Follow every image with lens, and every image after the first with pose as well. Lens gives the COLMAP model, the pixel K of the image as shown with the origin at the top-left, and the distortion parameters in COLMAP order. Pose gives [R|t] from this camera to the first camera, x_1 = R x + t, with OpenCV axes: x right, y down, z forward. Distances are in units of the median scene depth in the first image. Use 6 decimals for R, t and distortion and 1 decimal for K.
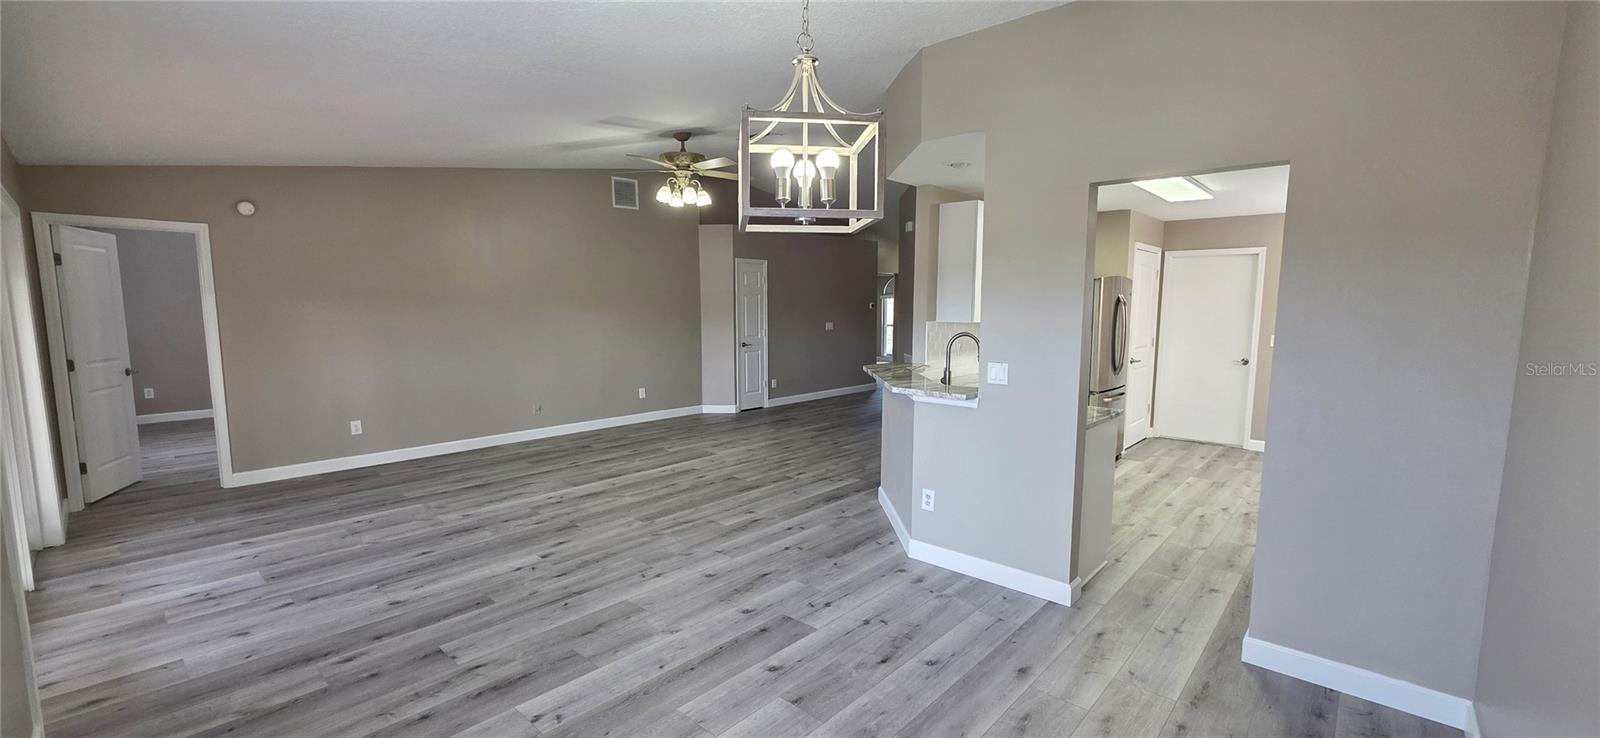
lens RADIAL K [[640.7, 0, 810.2], [0, 640.7, 379.2], [0, 0, 1]] dist [0.000935, -0.000510]
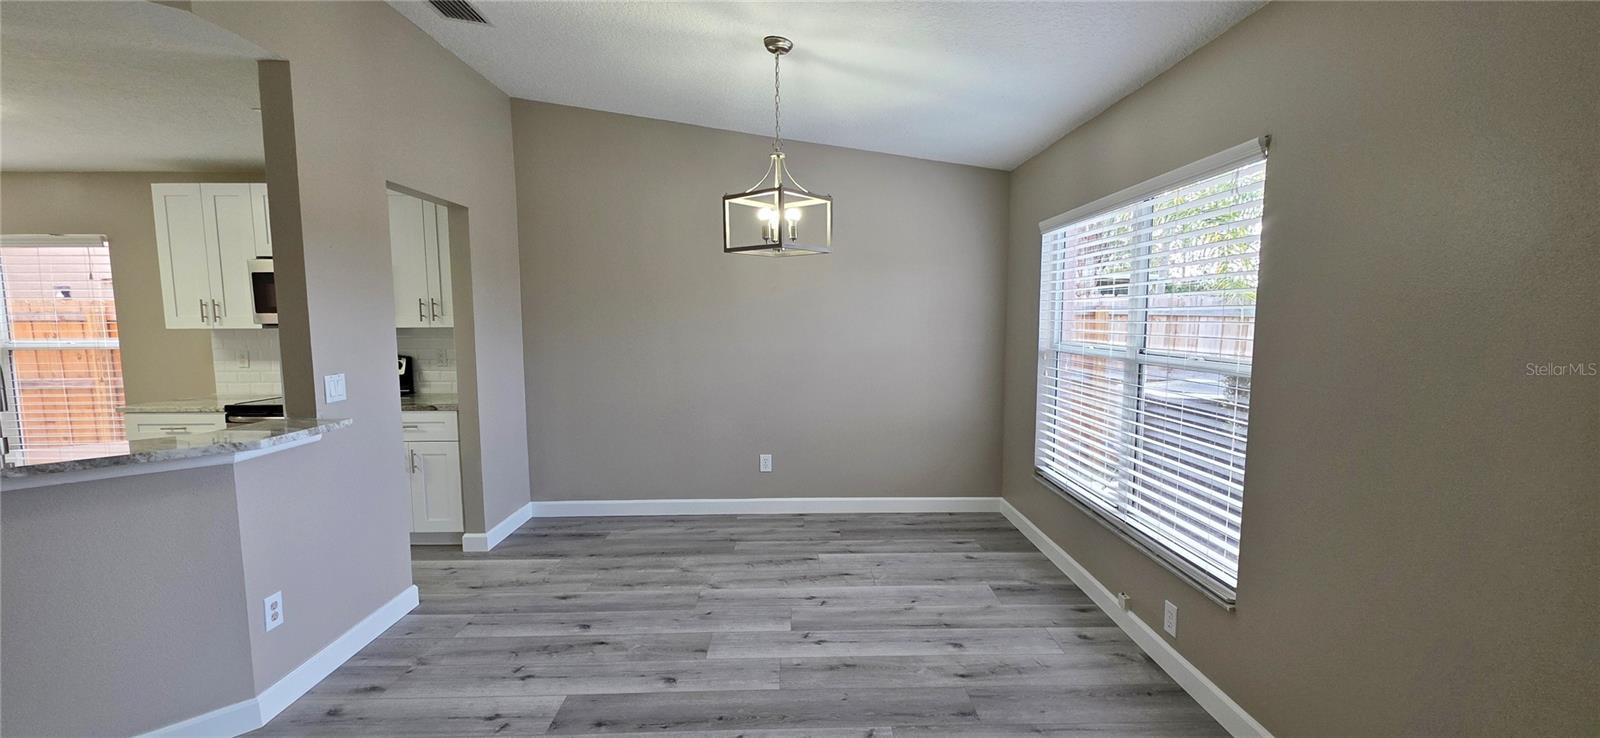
lens RADIAL K [[640.7, 0, 810.2], [0, 640.7, 379.2], [0, 0, 1]] dist [0.000935, -0.000510]
pose [[-0.685171, -0.073361, 0.724678, -0.437081], [0.087637, 0.979384, 0.182006, -0.072063], [-0.723091, 0.188214, -0.664617, 0.712103]]
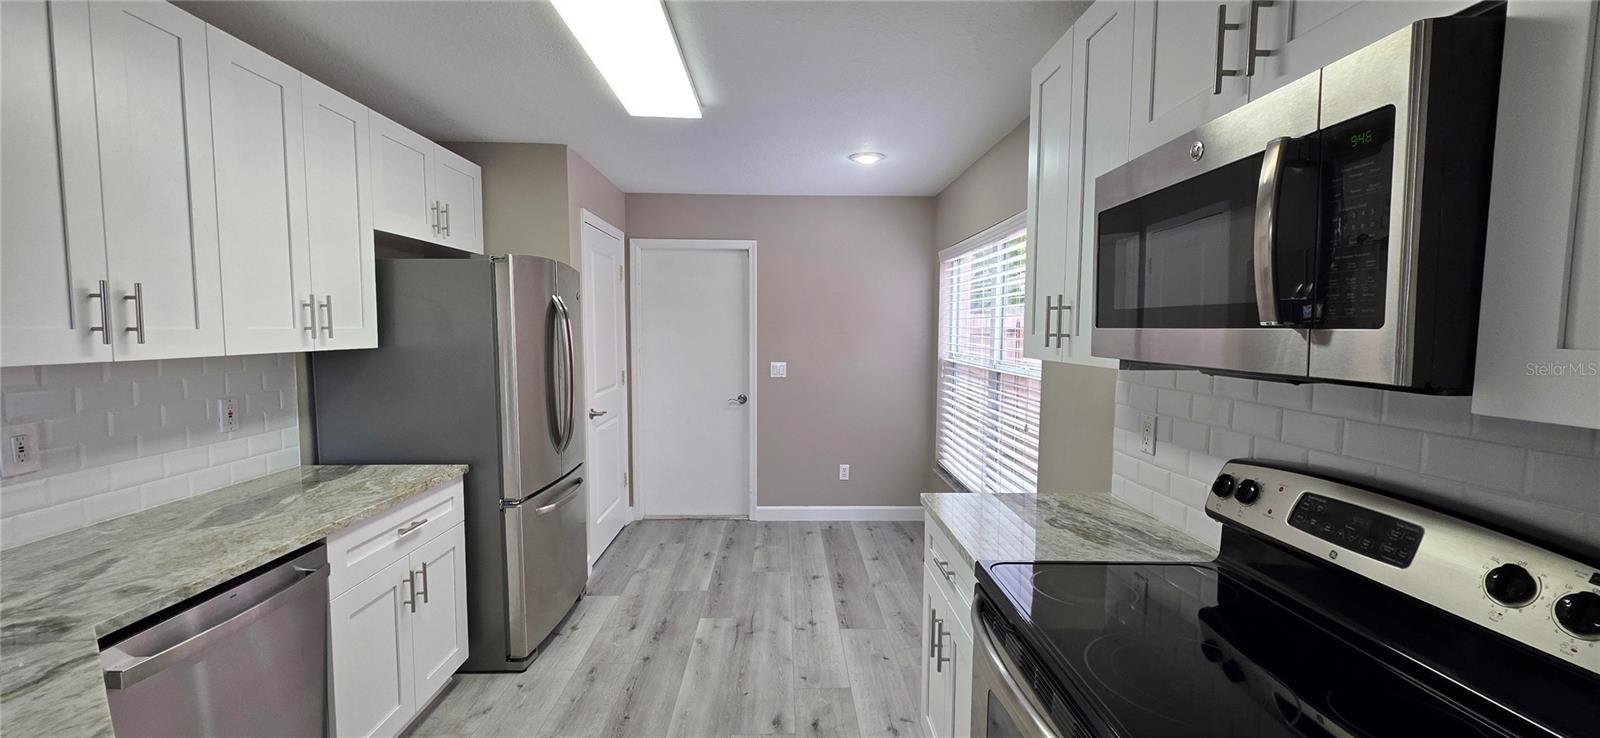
lens RADIAL K [[637.8, 0, 806.9], [0, 637.8, 378.2], [0, 0, 1]] dist [0.002773, -0.000805]
pose [[0.720205, -0.054027, 0.691654, 0.304017], [0.077970, 0.996950, -0.003315, -0.054966], [-0.689365, 0.056316, 0.722221, 0.555007]]
